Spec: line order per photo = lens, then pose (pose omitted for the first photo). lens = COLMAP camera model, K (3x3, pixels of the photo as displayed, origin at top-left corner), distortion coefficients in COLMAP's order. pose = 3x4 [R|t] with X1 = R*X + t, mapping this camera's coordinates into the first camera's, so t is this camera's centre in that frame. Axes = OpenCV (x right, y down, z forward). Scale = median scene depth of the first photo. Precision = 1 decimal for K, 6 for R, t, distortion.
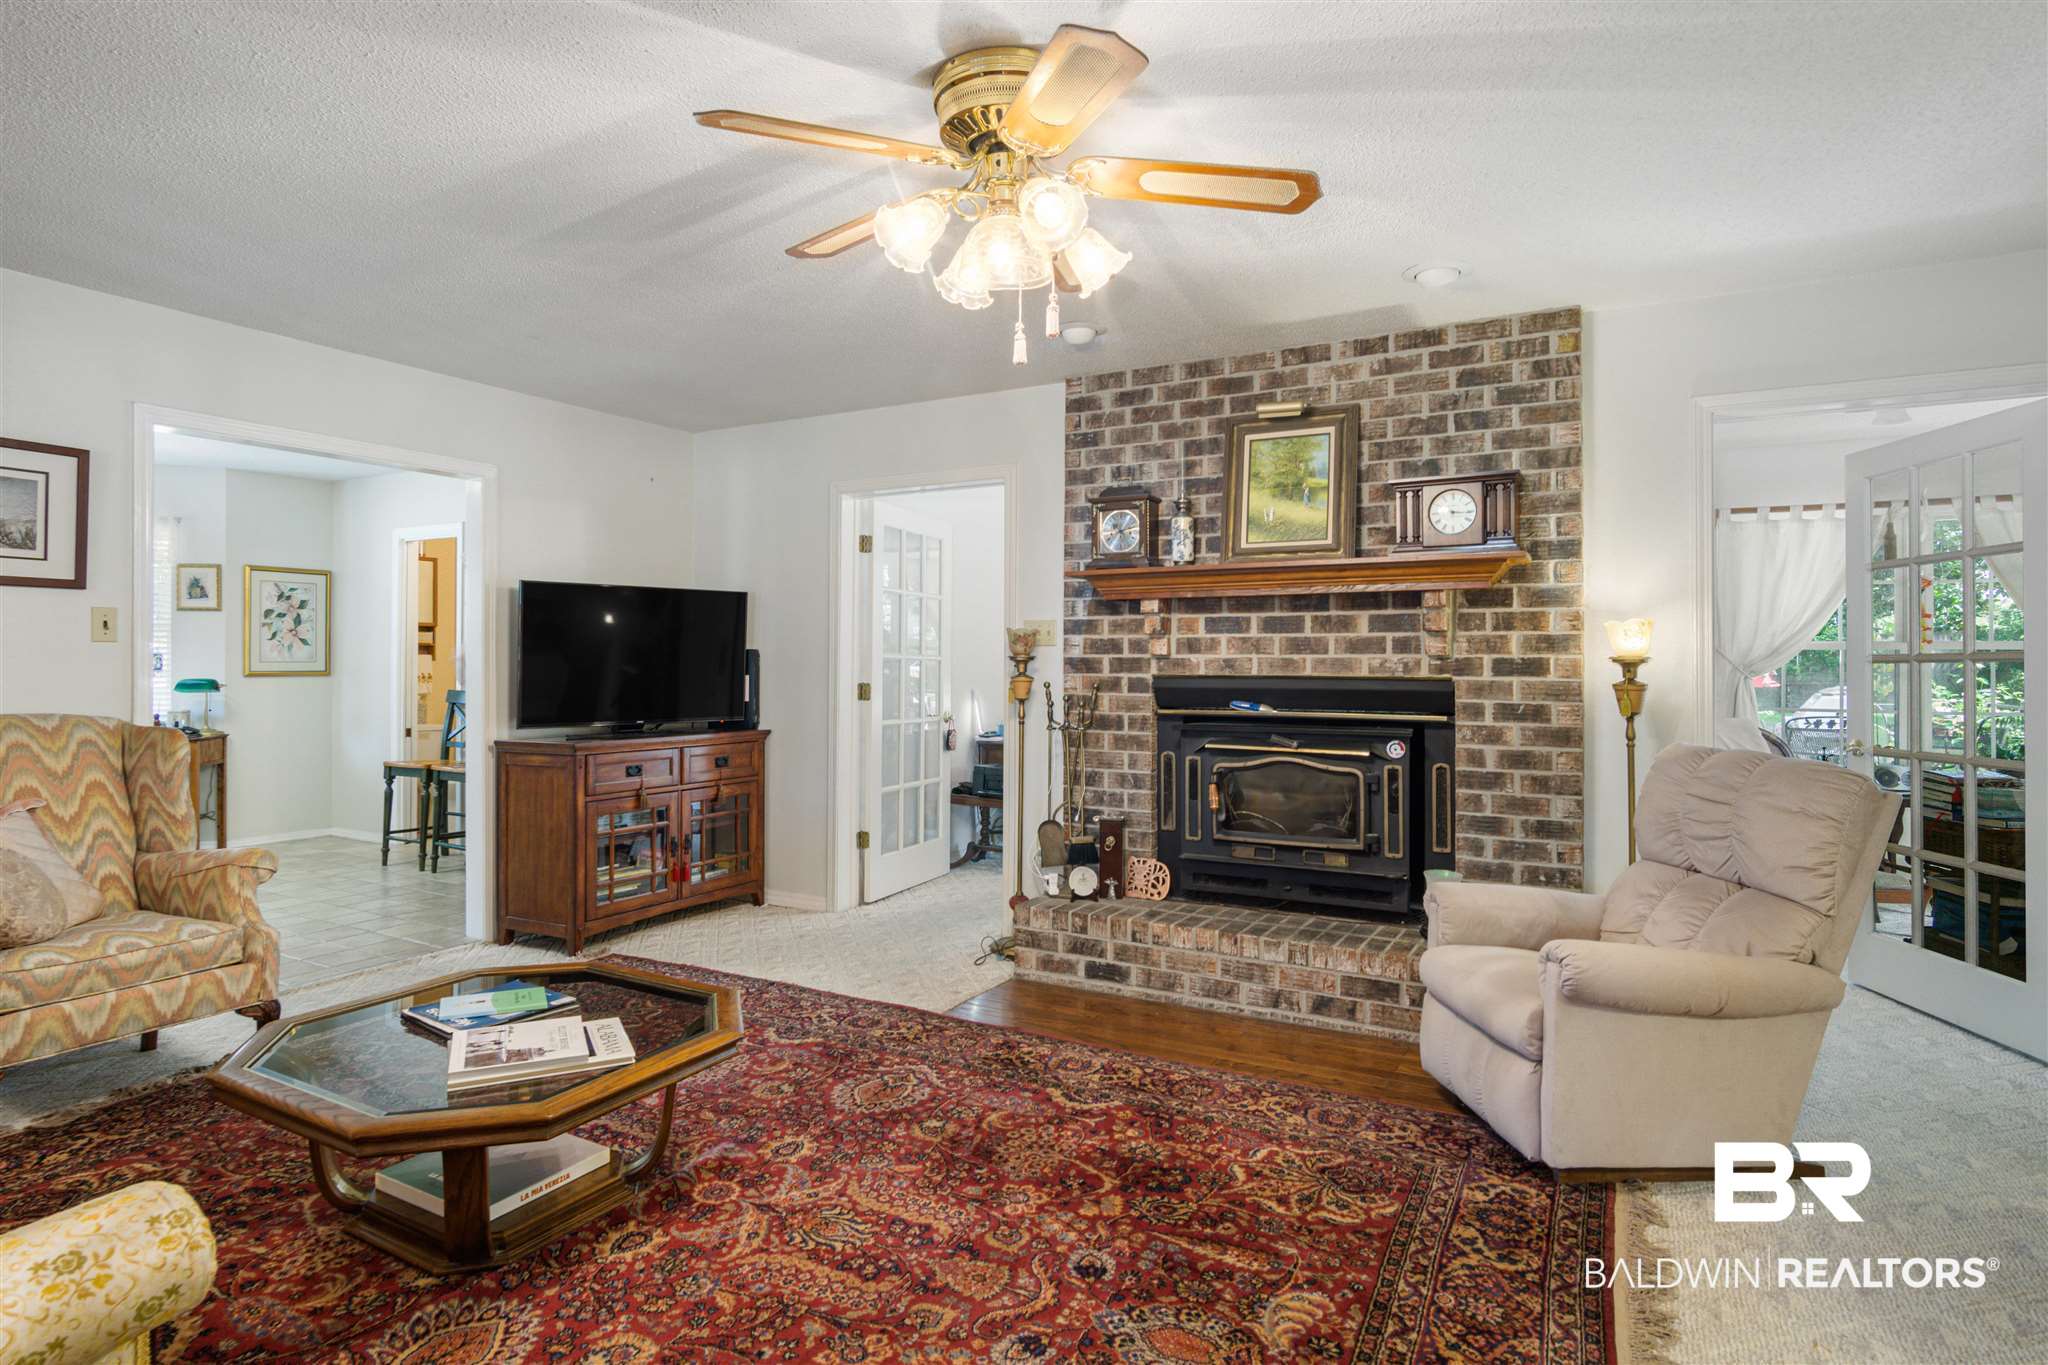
lens RADIAL K [[1105.1, 0, 1003.5], [0, 1105.1, 655.3], [0, 0, 1]] dist [-0.008976, 0.006600]
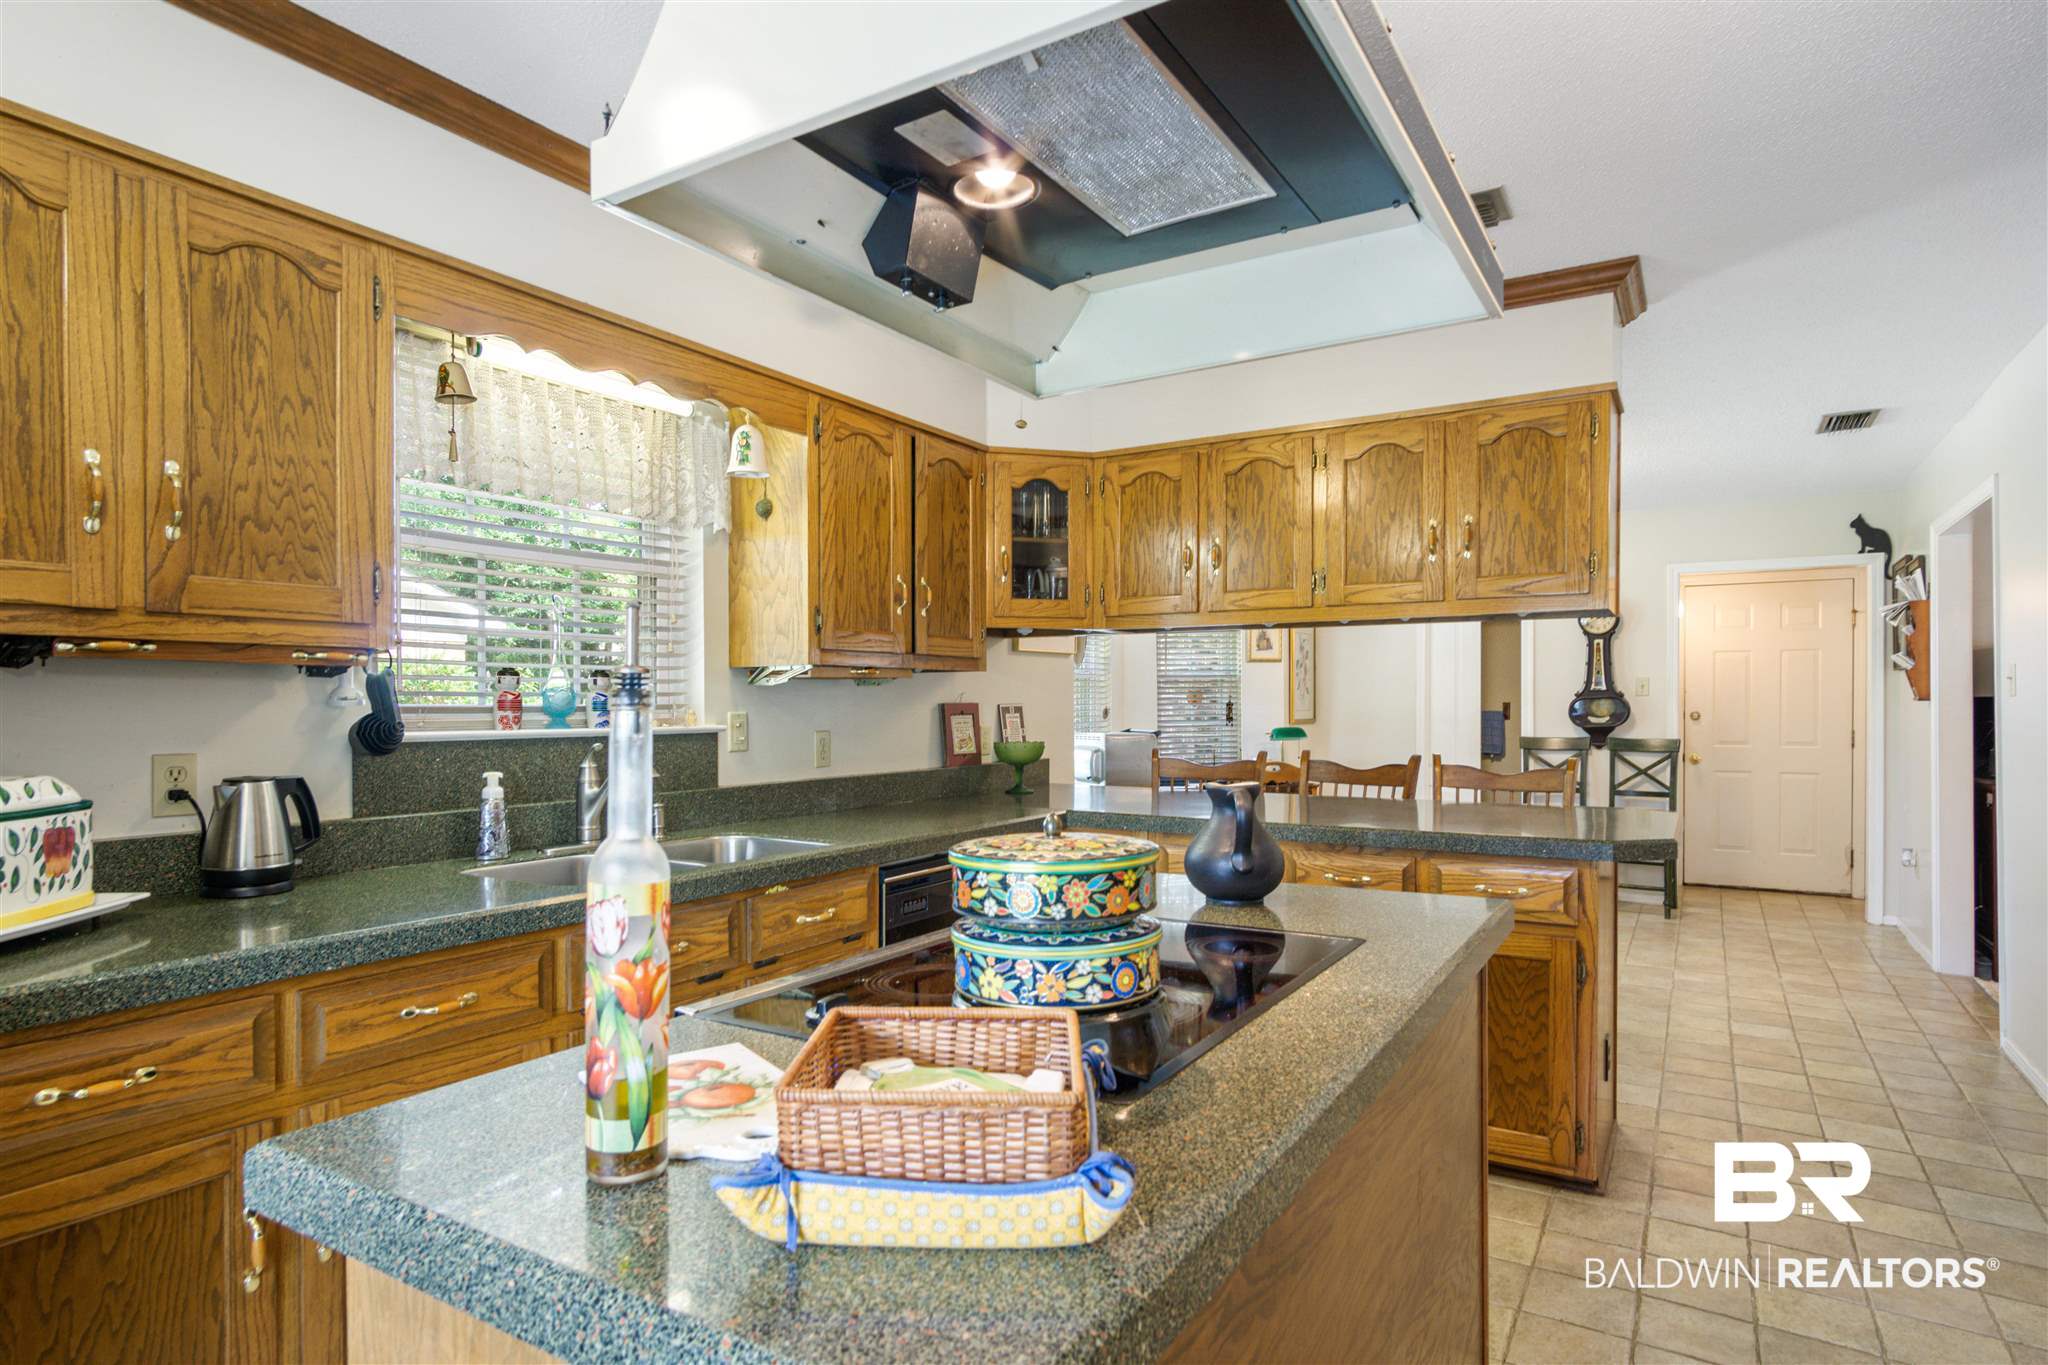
lens RADIAL K [[1105.1, 0, 1017.2], [0, 1105.1, 716.7], [0, 0, 1]] dist [-0.008976, 0.006600]
pose [[0.999322, -0.003932, -0.036614, -1.636569], [0.004680, 0.999782, 0.020351, -0.019080], [0.036526, -0.020508, 0.999122, -0.100572]]
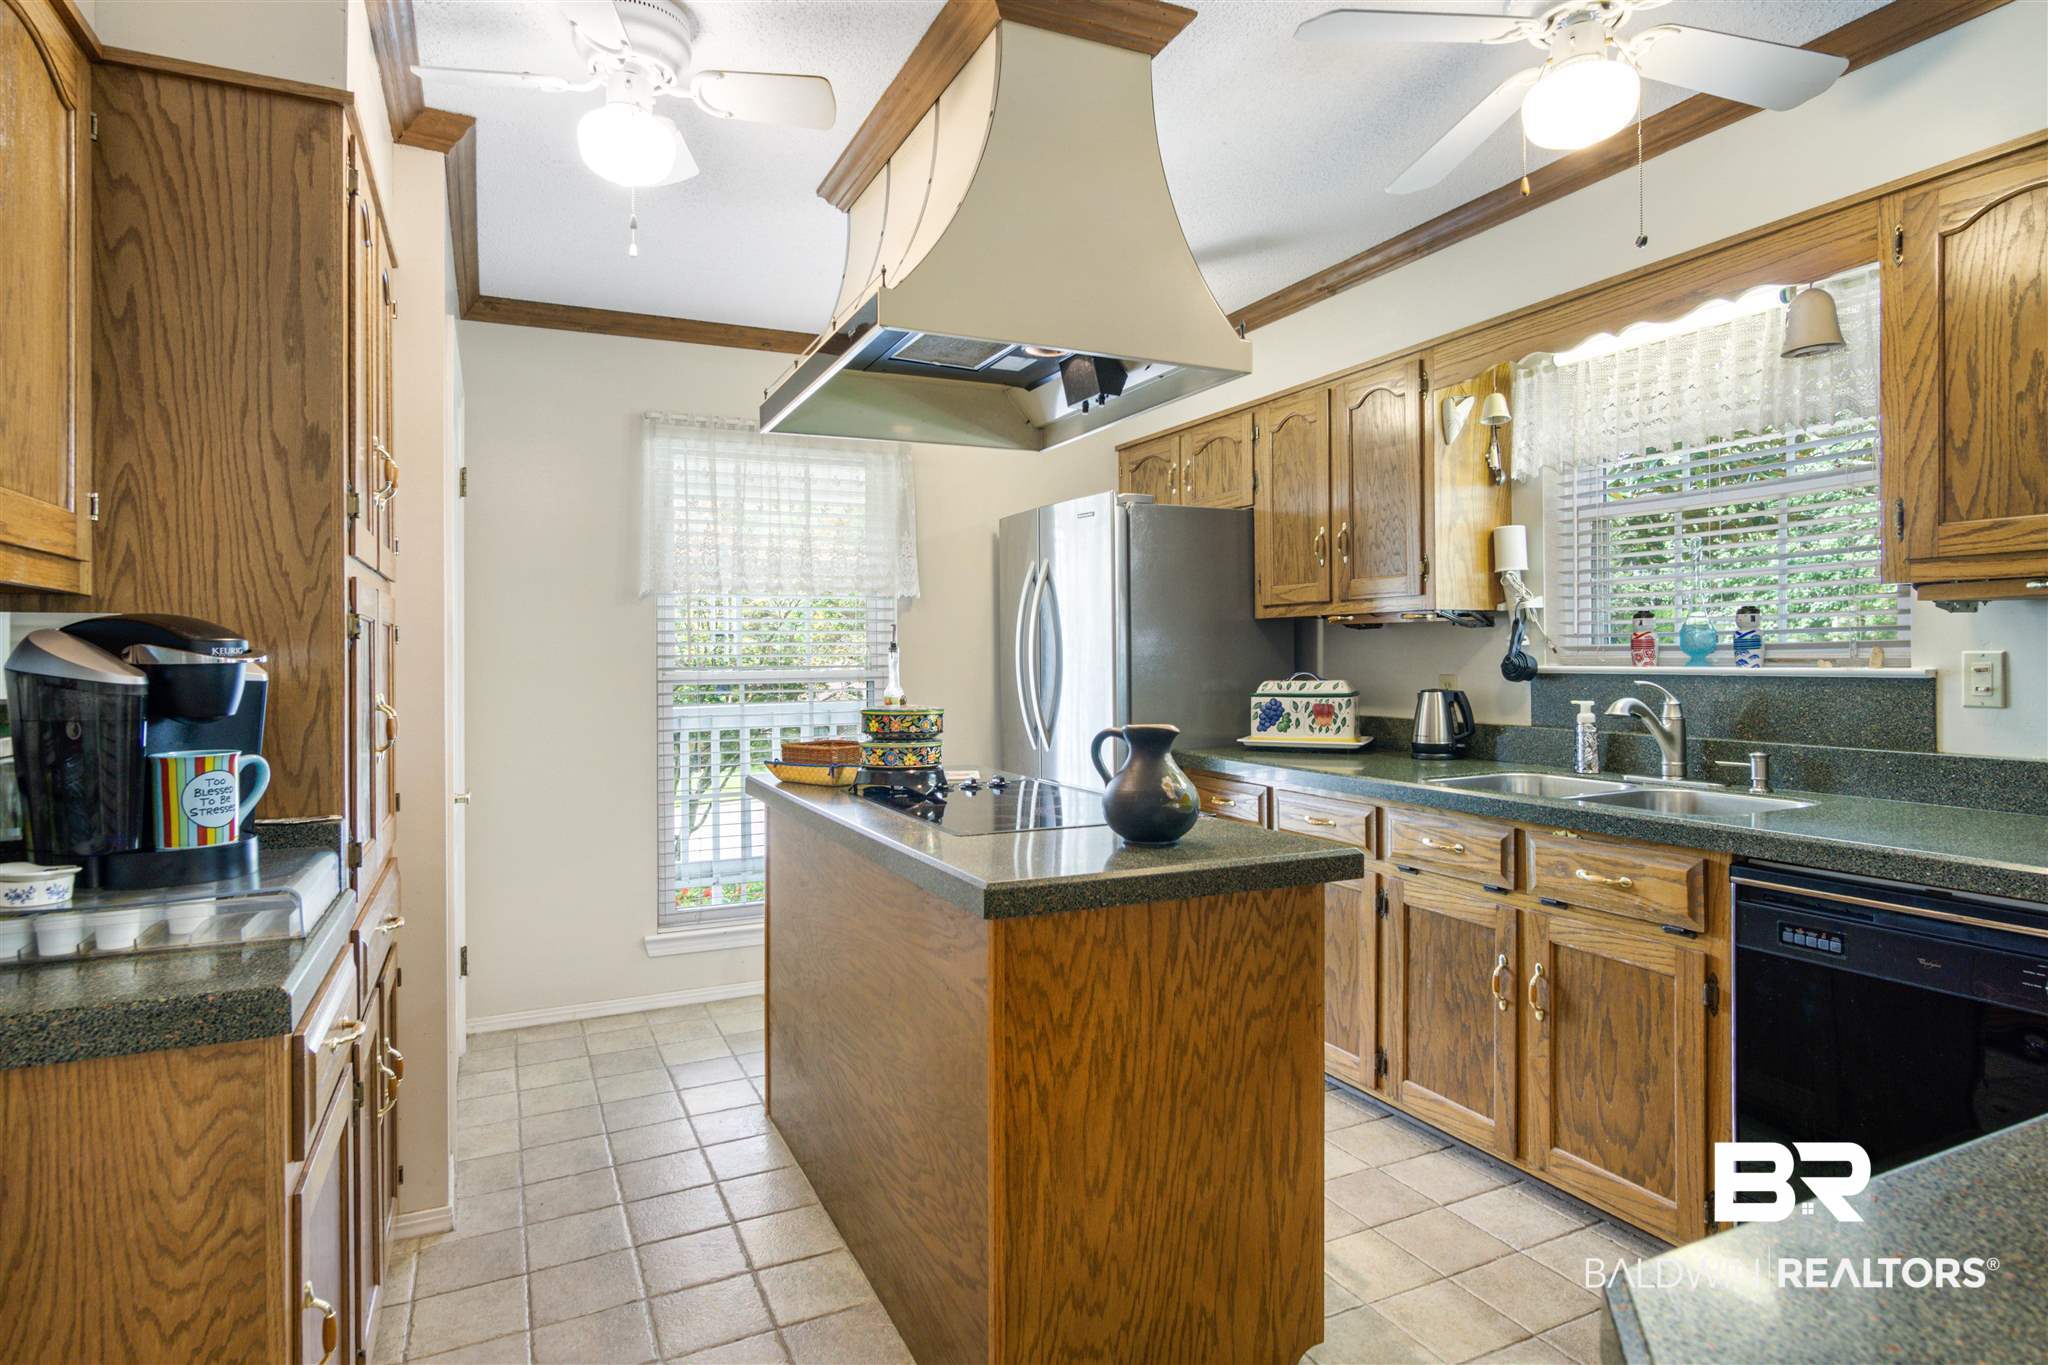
lens RADIAL K [[1105.1, 0, 1010.6], [0, 1105.1, 661.9], [0, 0, 1]] dist [-0.008976, 0.006600]
pose [[-0.575395, 0.007623, -0.817840, -1.117704], [0.014921, 0.999888, -0.001177, -0.007865], [0.817740, -0.012880, -0.575444, 0.617530]]
